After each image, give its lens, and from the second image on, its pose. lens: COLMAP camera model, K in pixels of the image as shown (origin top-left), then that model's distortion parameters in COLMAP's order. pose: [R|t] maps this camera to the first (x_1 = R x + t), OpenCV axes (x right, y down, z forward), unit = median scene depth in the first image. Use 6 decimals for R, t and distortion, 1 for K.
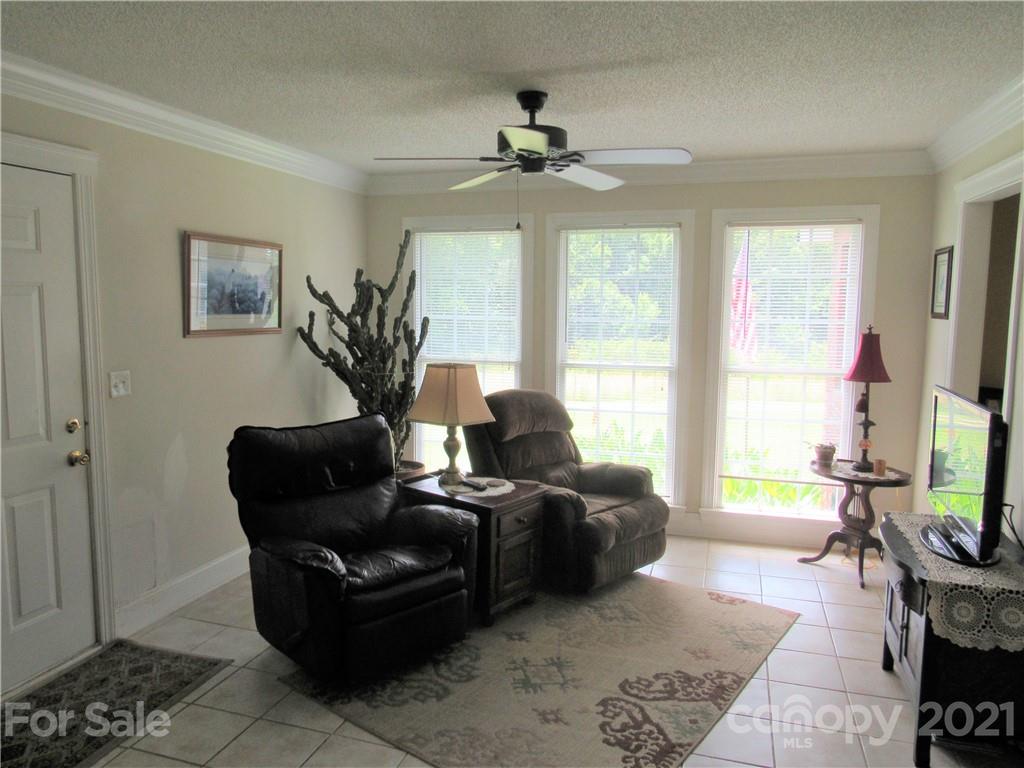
lens RADIAL K [[730.9, 0, 512.0], [0, 730.9, 384.0], [0, 0, 1]] dist [-0.020299, 0.007695]
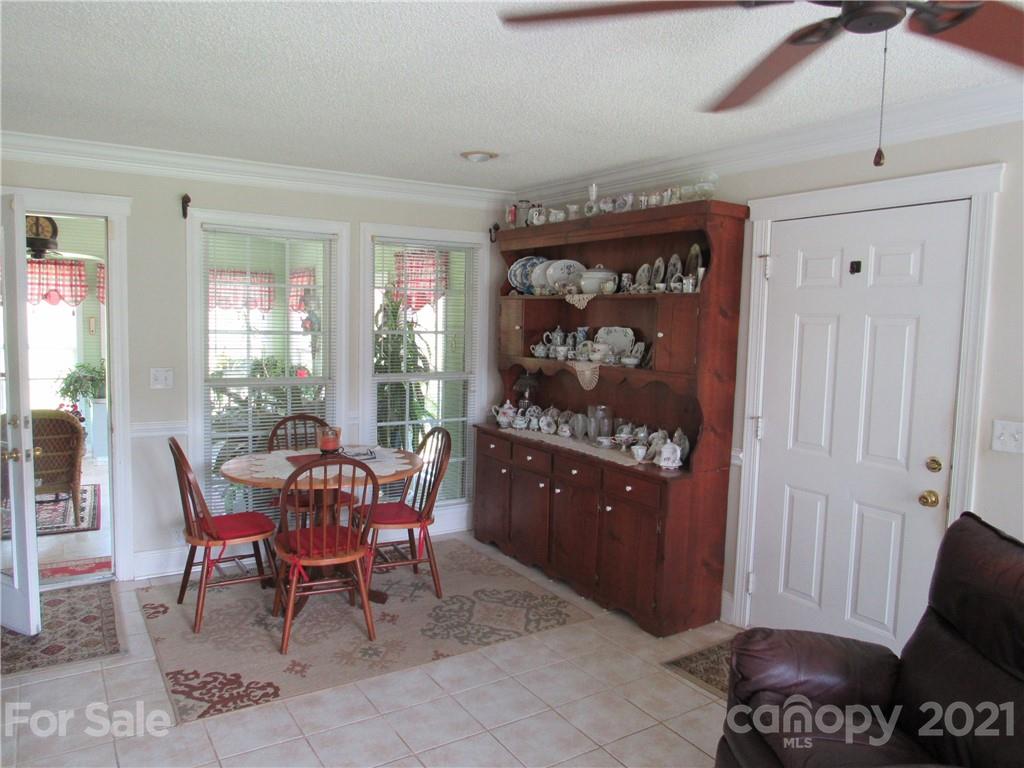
lens RADIAL K [[730.9, 0, 512.0], [0, 730.9, 384.0], [0, 0, 1]] dist [-0.020299, 0.007695]
pose [[-0.642938, 0.043631, -0.764675, 0.478264], [-0.114021, 0.981799, 0.151889, -0.129734], [0.757384, 0.184844, -0.626261, 1.181372]]
